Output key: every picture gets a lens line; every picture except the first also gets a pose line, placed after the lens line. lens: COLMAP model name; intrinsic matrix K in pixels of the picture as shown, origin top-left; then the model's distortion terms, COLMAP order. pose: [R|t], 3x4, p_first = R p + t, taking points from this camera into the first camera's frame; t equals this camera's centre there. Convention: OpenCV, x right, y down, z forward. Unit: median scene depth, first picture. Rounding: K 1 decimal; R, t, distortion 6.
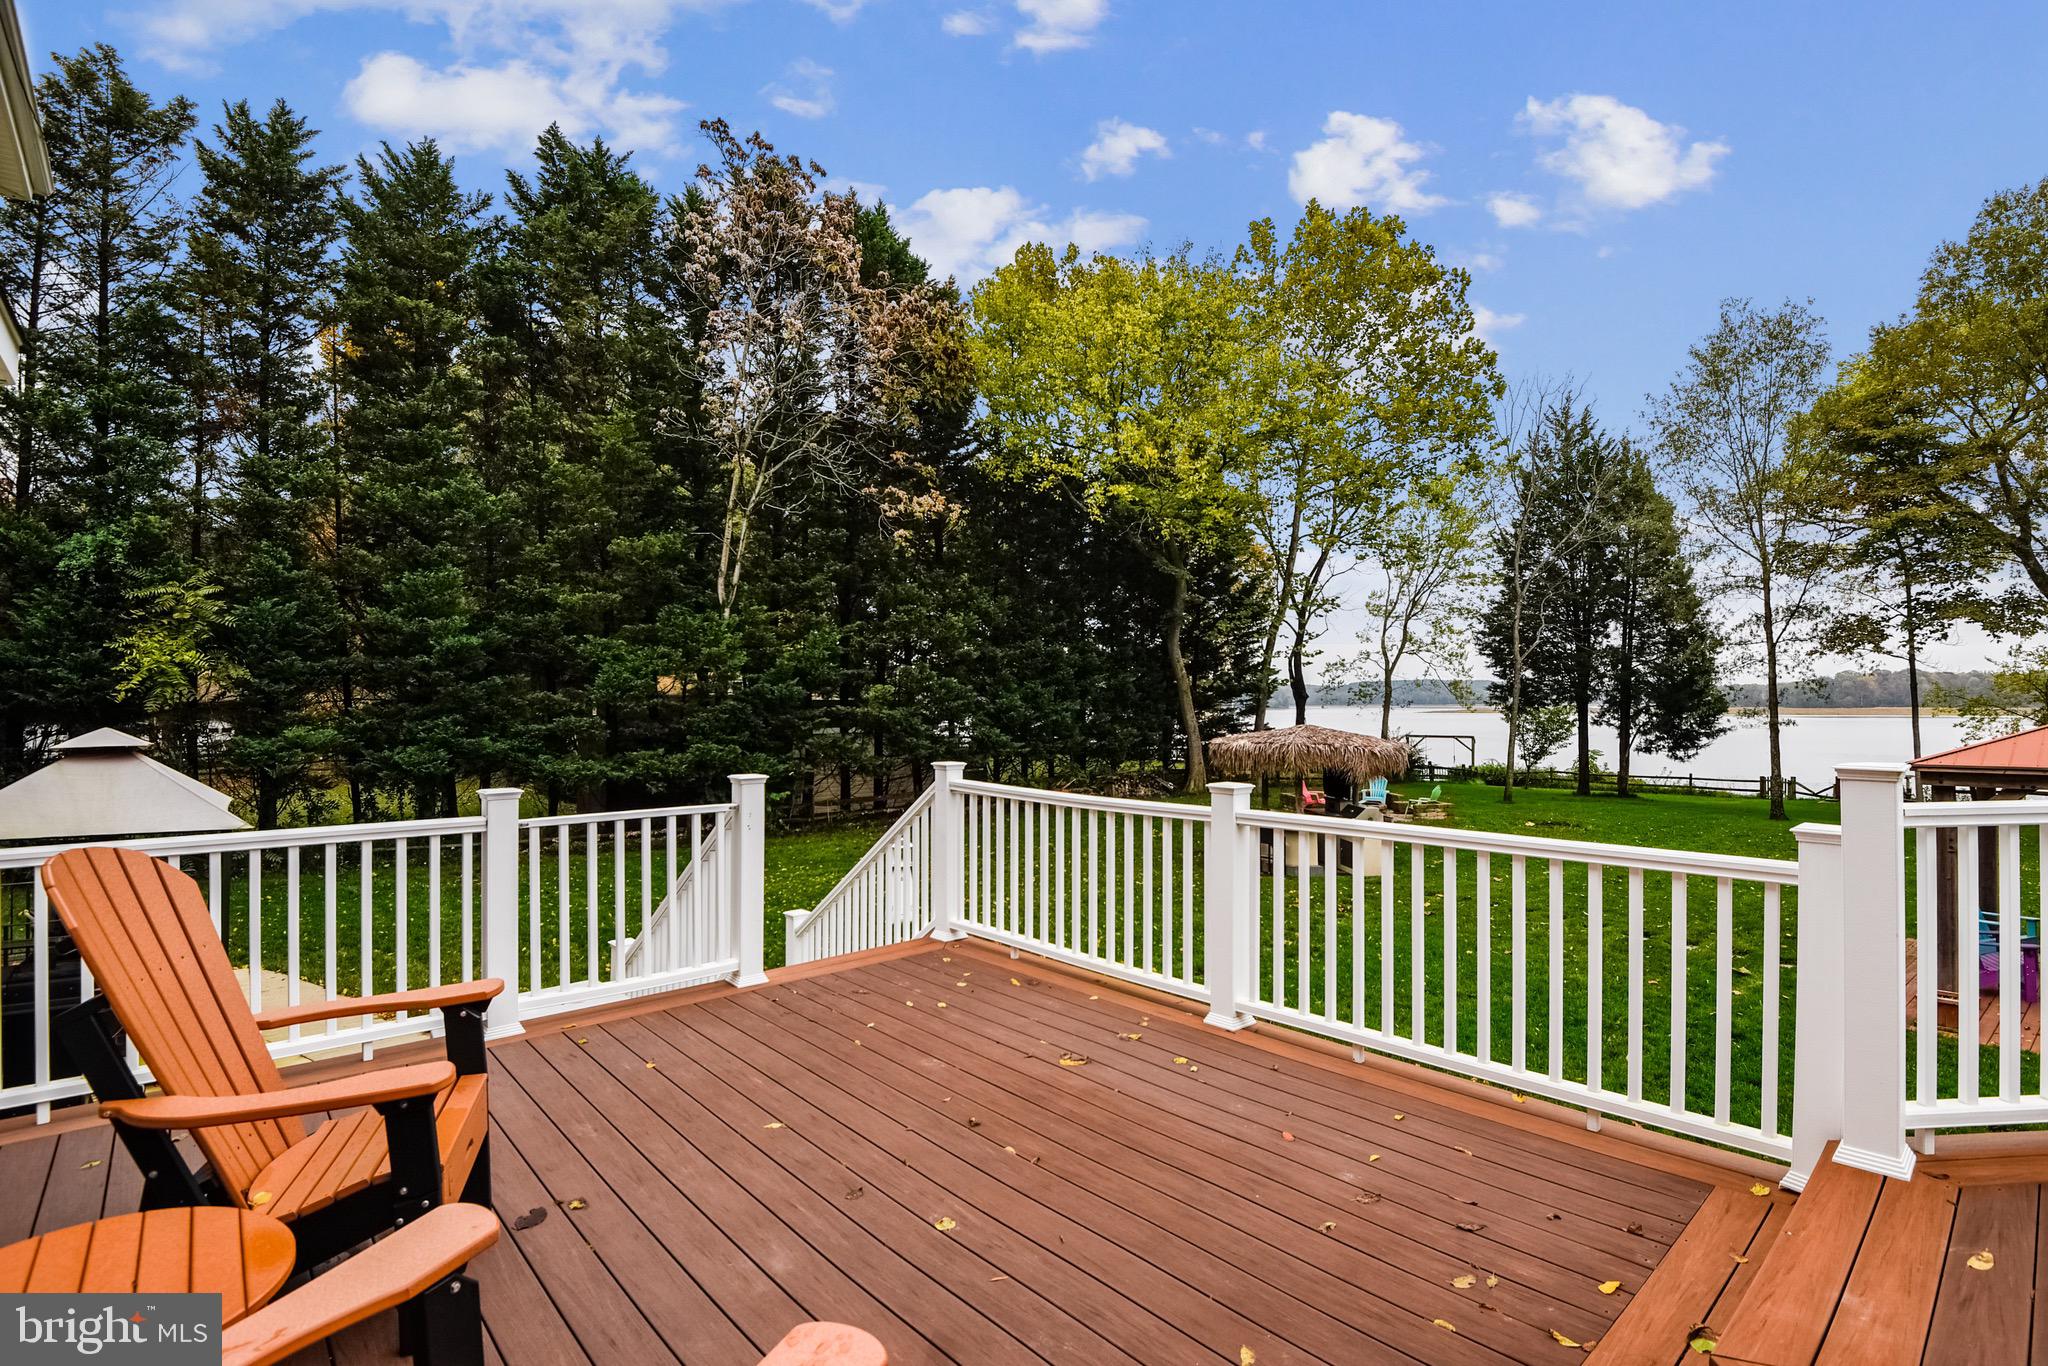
lens RADIAL K [[969.3, 0, 1017.1], [0, 969.3, 678.1], [0, 0, 1]] dist [-0.022291, -0.010679]
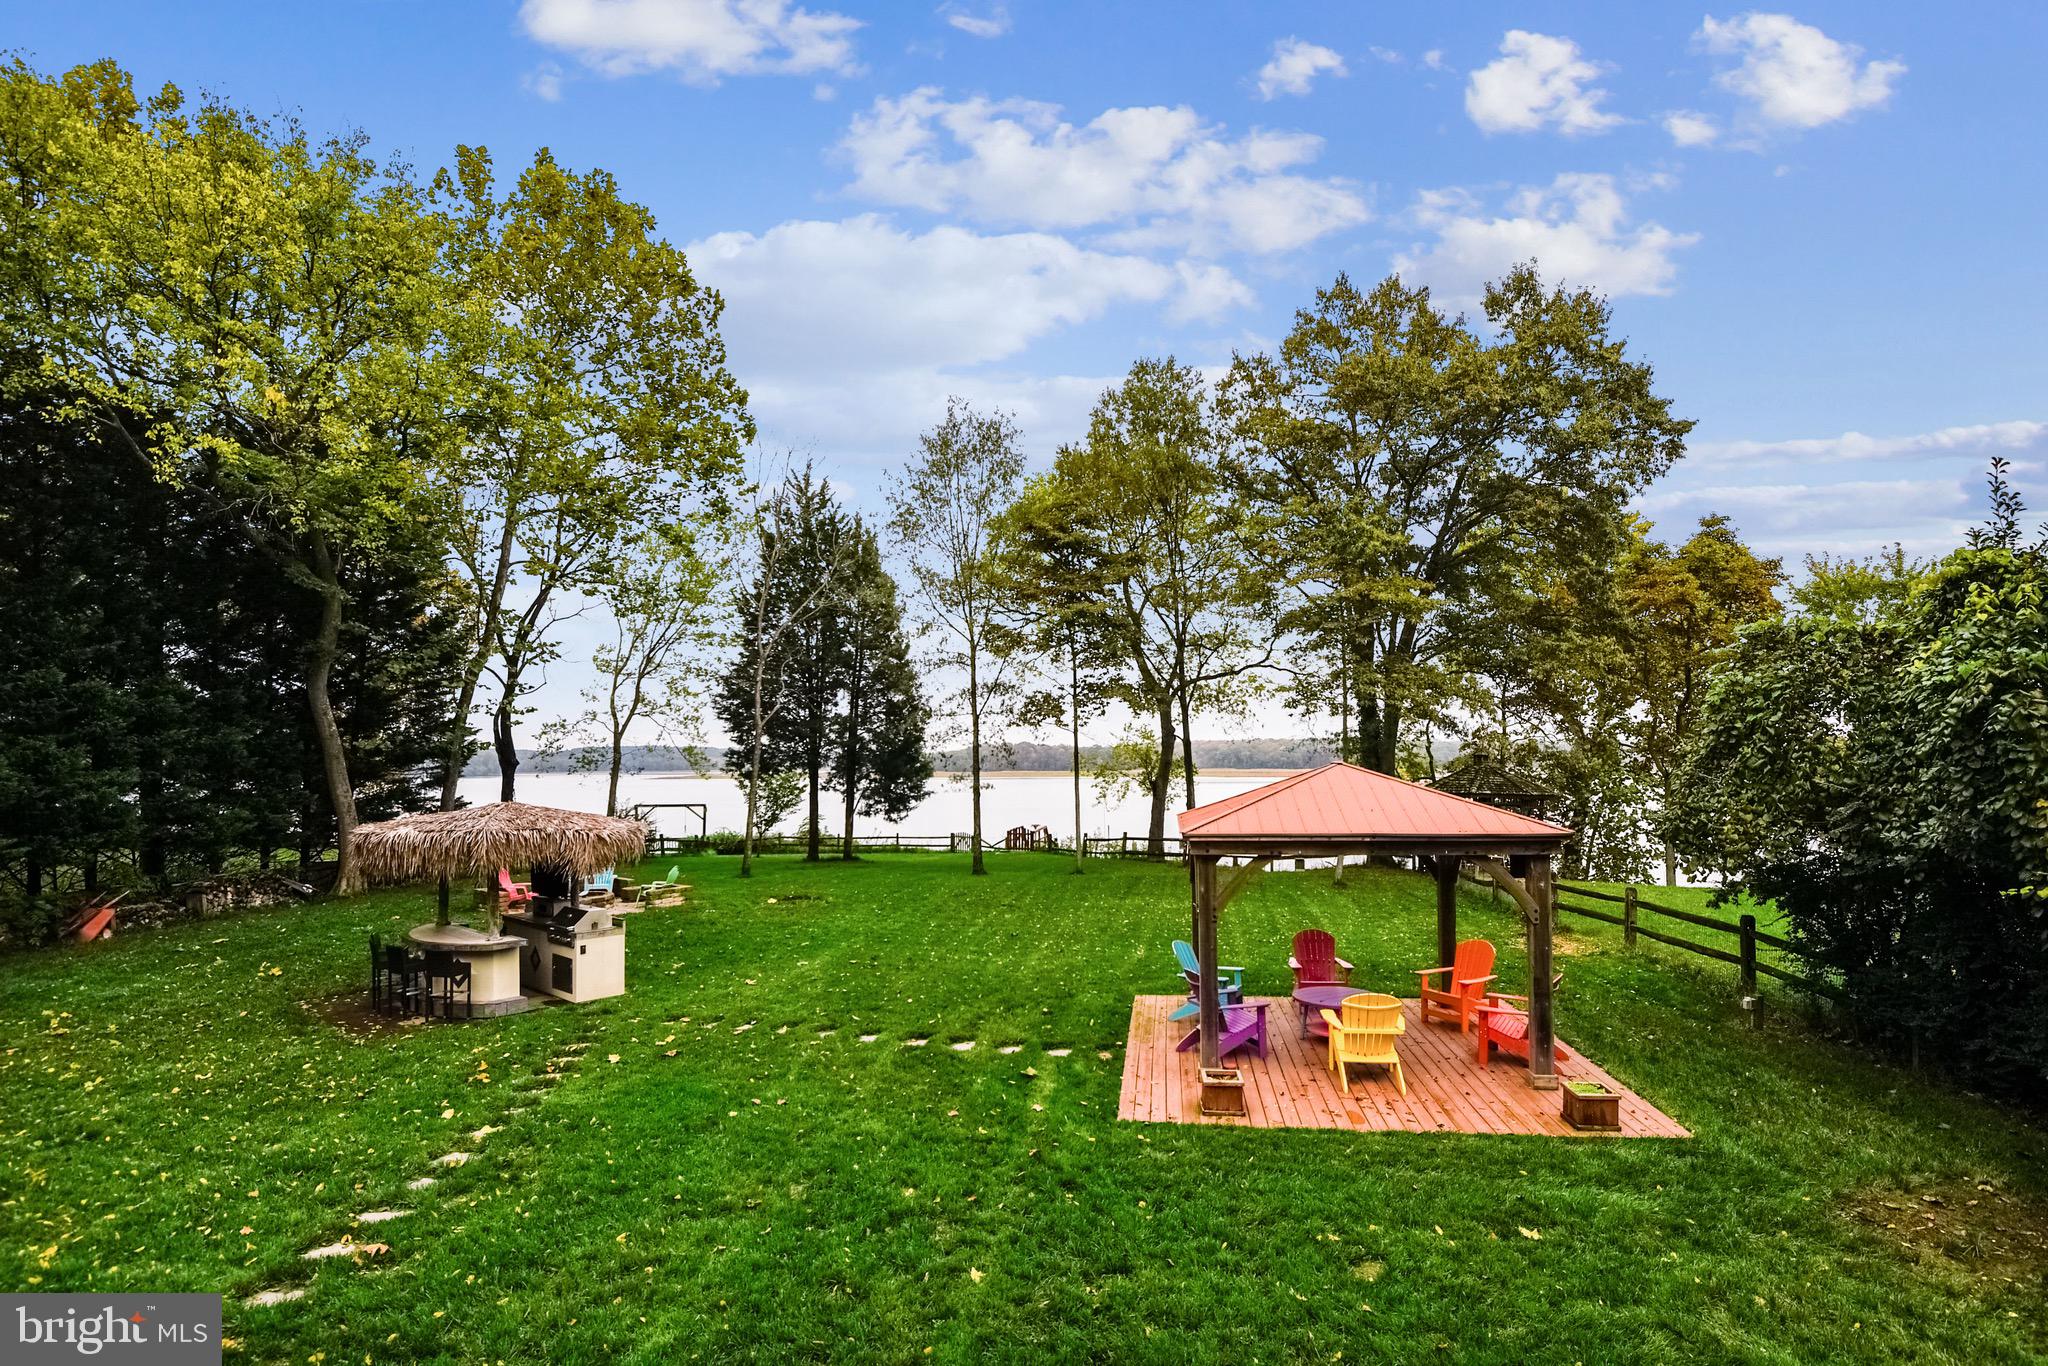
lens RADIAL K [[969.3, 0, 1041.0], [0, 969.3, 733.7], [0, 0, 1]] dist [-0.022291, -0.010679]
pose [[0.708053, 0.021240, 0.705840, 0.051757], [-0.013565, 0.999772, -0.016478, 0.002320], [-0.706029, 0.002092, 0.708179, 0.148481]]
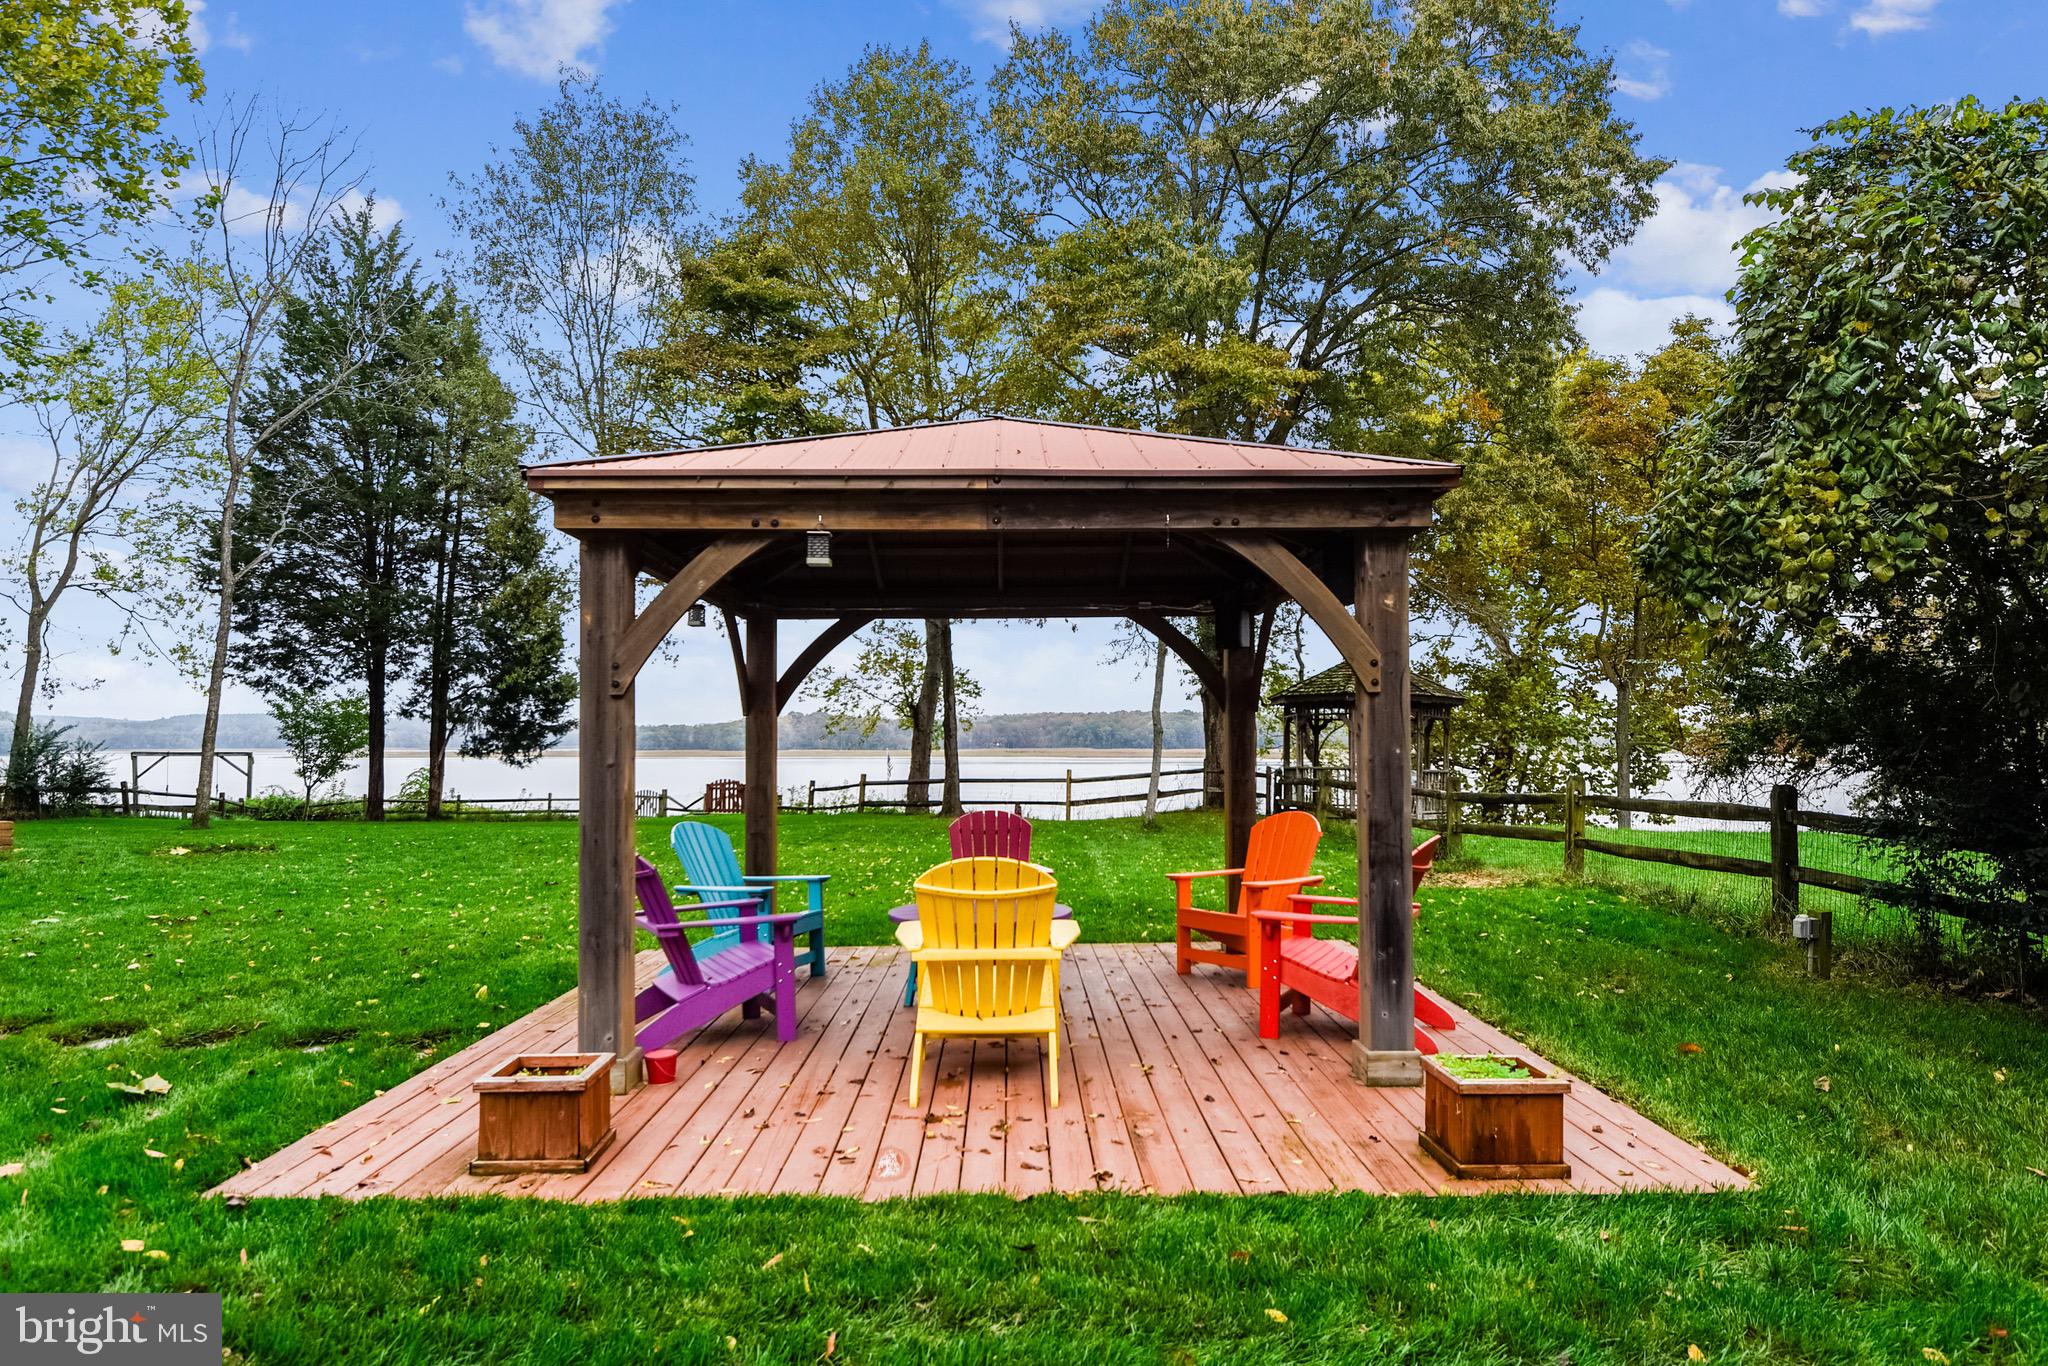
lens RADIAL K [[1253.4, 0, 1018.7], [0, 1253.4, 714.5], [0, 0, 1]] dist [0.010357, -0.001526]
pose [[0.603557, 0.021318, 0.797035, 0.233116], [-0.020348, 0.999729, -0.011331, 0.066896], [-0.797060, -0.009379, 0.603827, 0.194391]]
